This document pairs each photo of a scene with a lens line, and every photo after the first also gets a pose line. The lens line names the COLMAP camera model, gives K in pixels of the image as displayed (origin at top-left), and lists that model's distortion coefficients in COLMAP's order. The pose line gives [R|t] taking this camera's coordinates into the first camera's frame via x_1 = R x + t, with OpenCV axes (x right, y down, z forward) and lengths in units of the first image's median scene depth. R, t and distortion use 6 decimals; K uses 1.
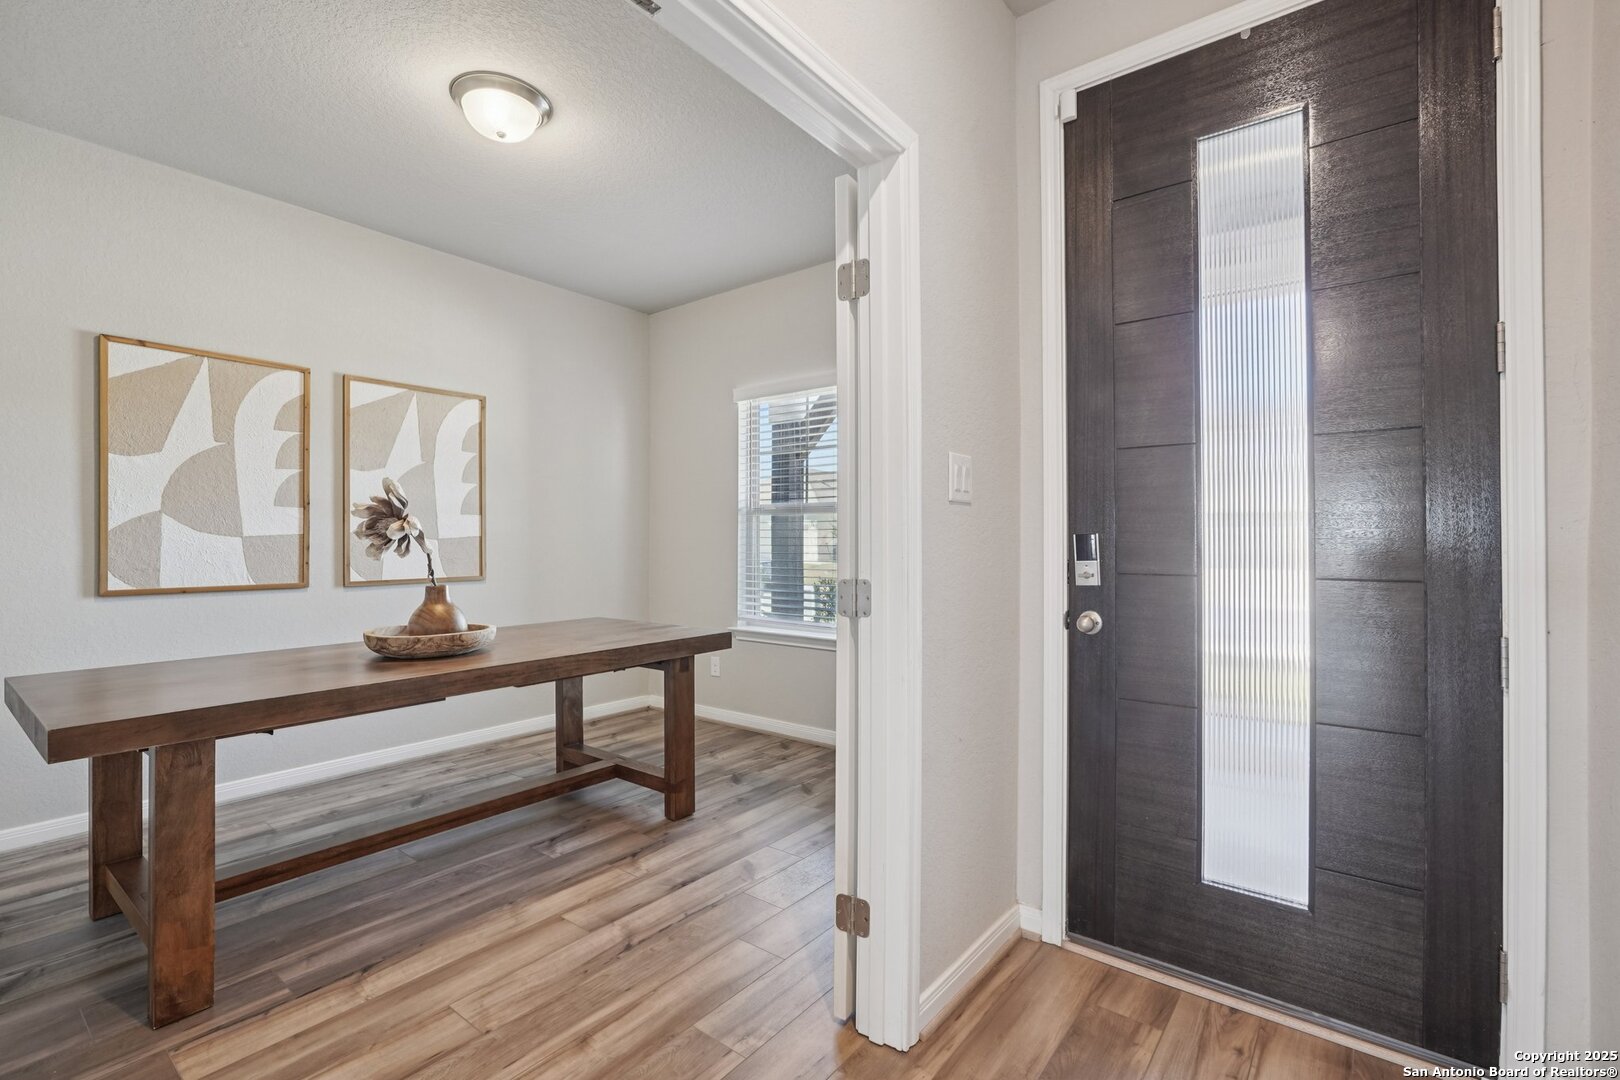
lens RADIAL K [[718.9, 0, 791.2], [0, 718.9, 556.8], [0, 0, 1]] dist [-0.014067, 0.006884]
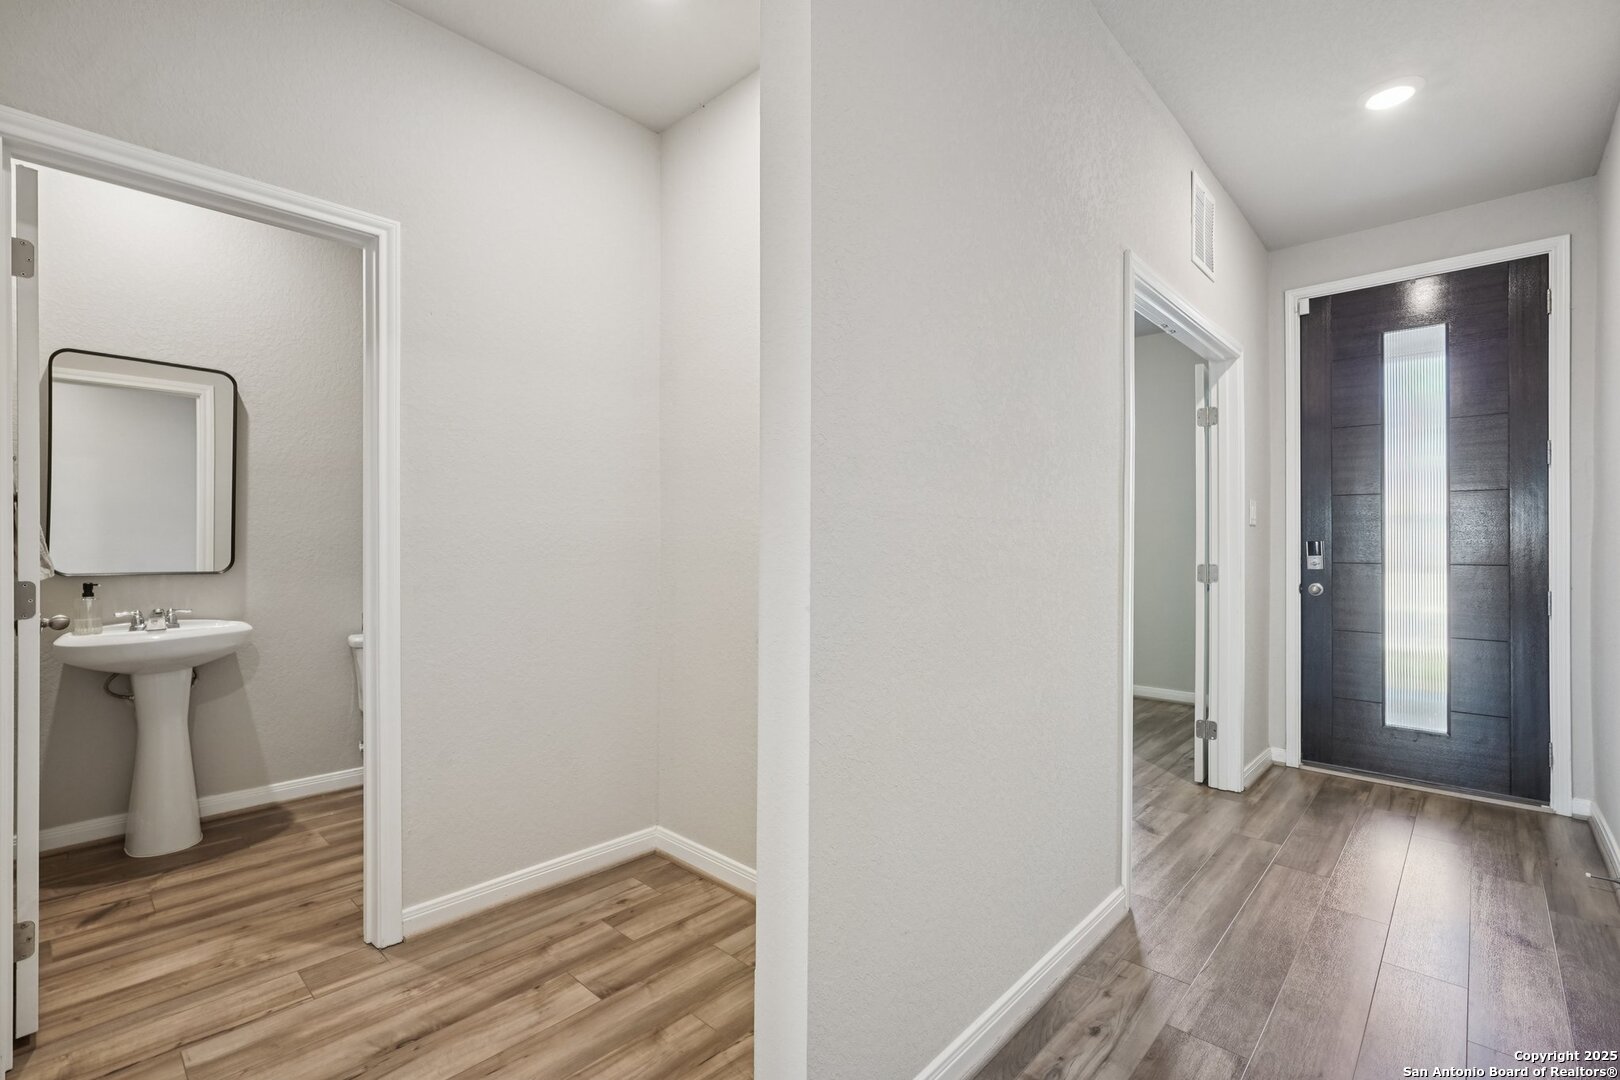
lens RADIAL K [[718.9, 0, 800.3], [0, 718.9, 550.3], [0, 0, 1]] dist [-0.014067, 0.006884]
pose [[0.996476, 0.000747, -0.083877, -0.811448], [-0.000864, 0.999999, -0.001358, -0.004049], [0.083876, 0.001426, 0.996475, -1.015579]]
